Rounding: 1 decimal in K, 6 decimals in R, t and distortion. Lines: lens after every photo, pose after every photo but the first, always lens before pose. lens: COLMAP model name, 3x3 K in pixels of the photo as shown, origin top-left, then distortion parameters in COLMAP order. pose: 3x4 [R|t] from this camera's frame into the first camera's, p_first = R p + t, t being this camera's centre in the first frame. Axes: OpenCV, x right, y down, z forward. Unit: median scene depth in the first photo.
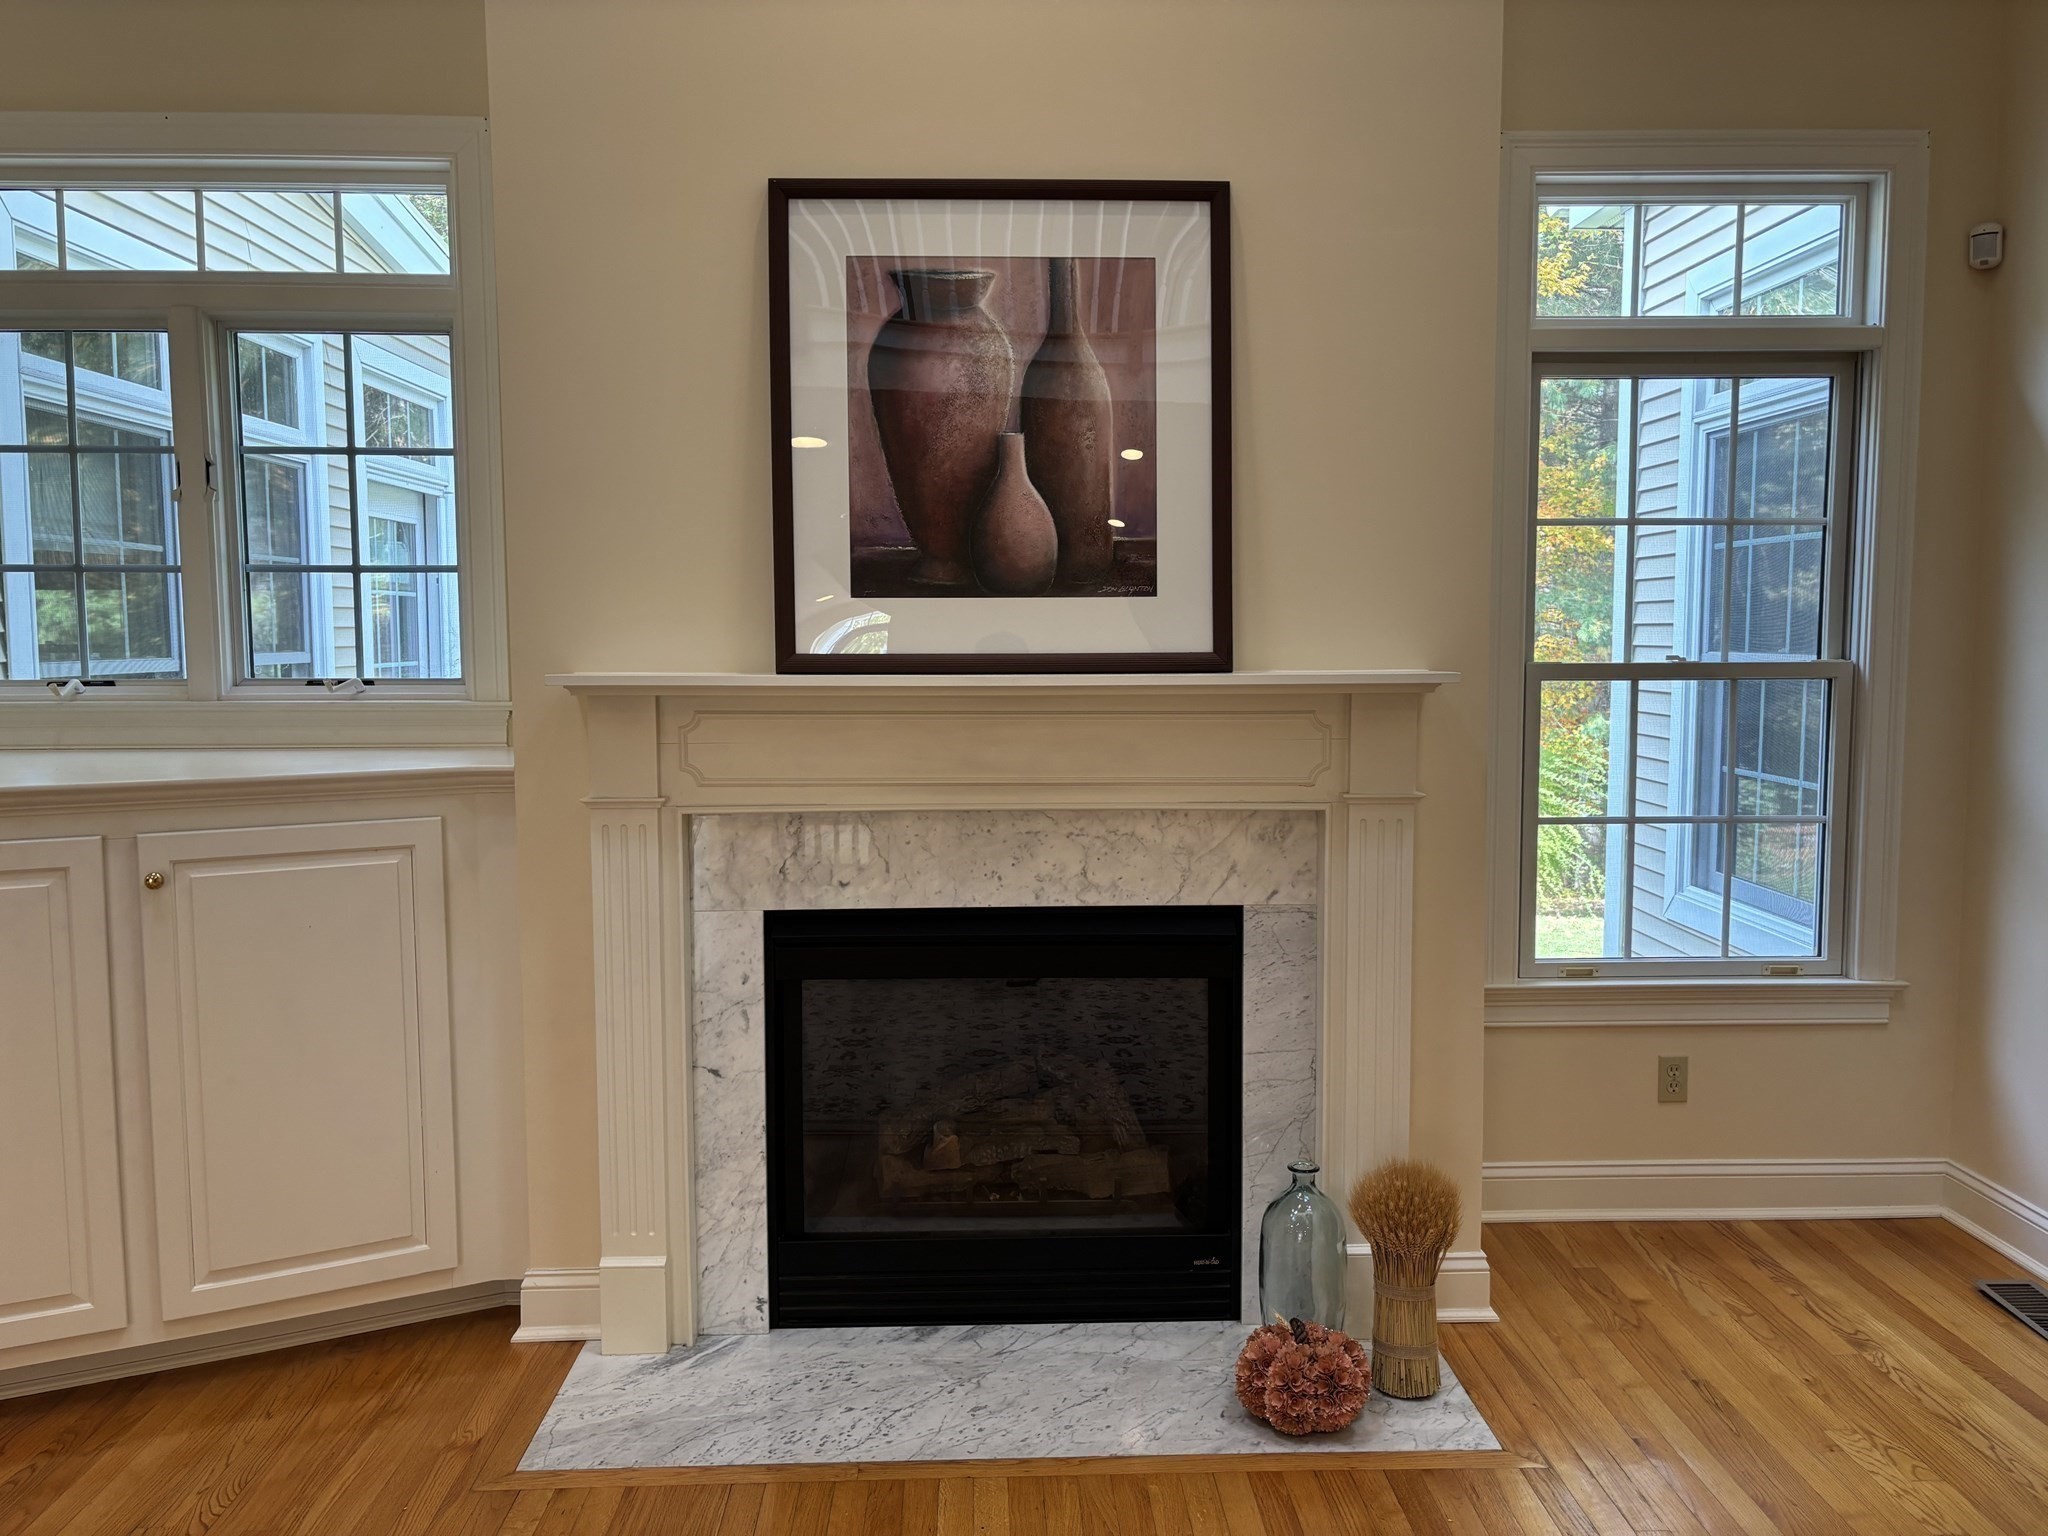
lens RADIAL K [[1542.6, 0, 1024.0], [0, 1542.6, 768.0], [0, 0, 1]] dist [0.078652, -0.096235]
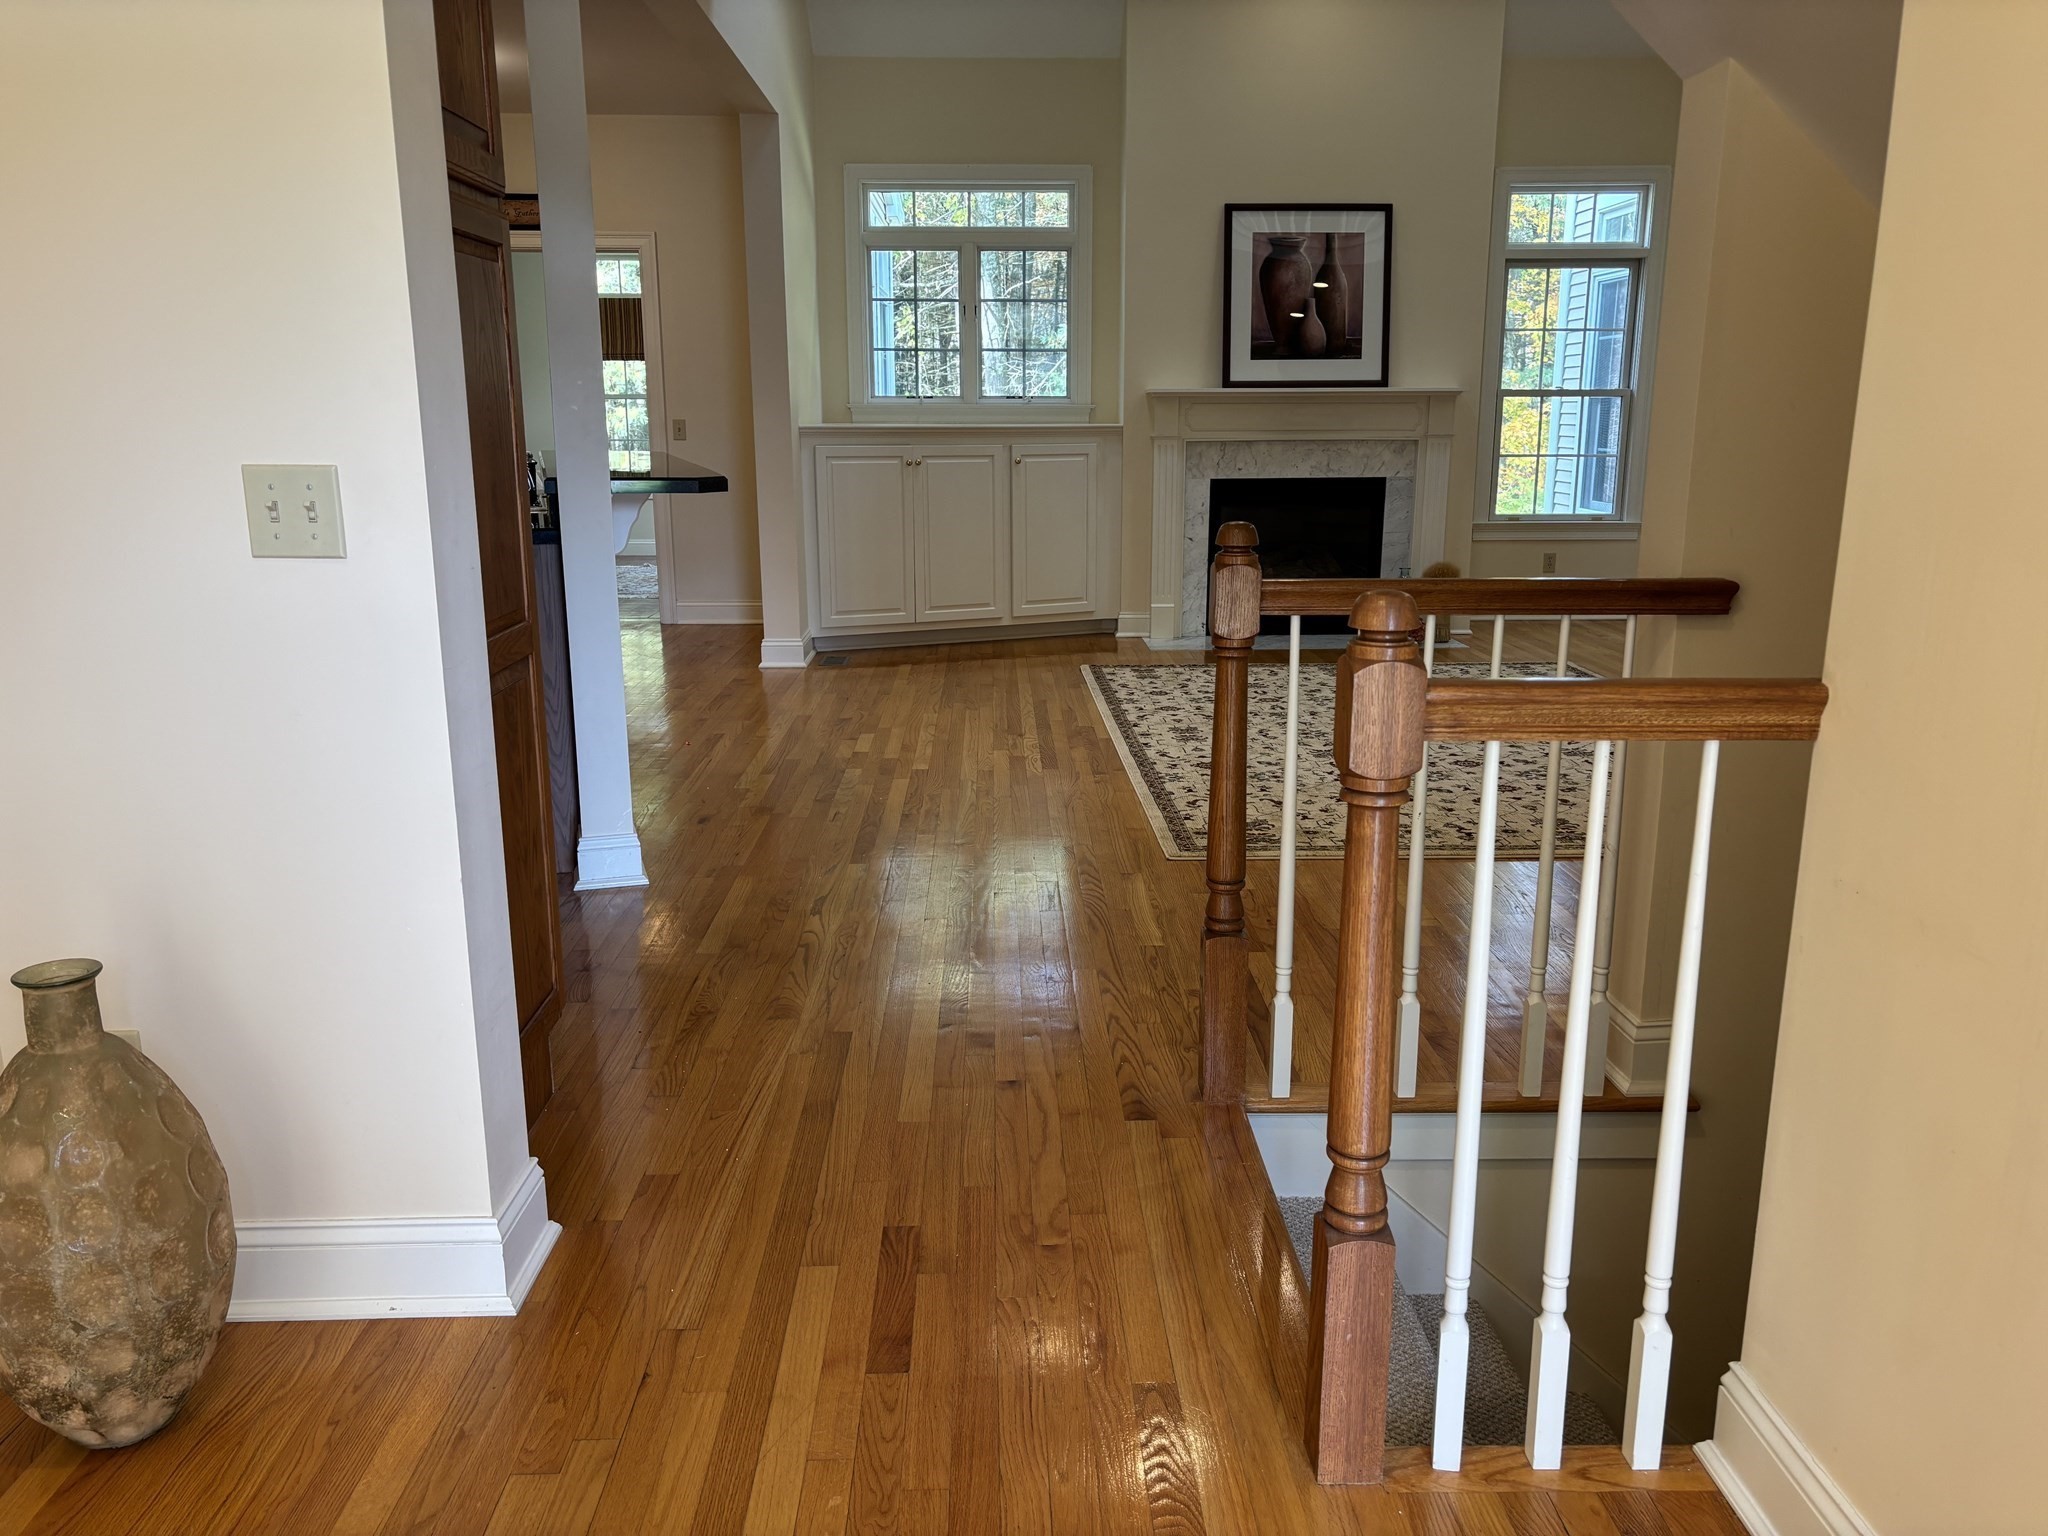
lens RADIAL K [[1524.6, 0, 1024.0], [0, 1524.6, 768.0], [0, 0, 1]] dist [0.009018, -0.002015]
pose [[0.999946, 0.002991, -0.010002, -0.467821], [-0.001551, 0.990006, 0.141017, 0.218847], [0.010324, -0.140994, 0.989957, -1.734291]]
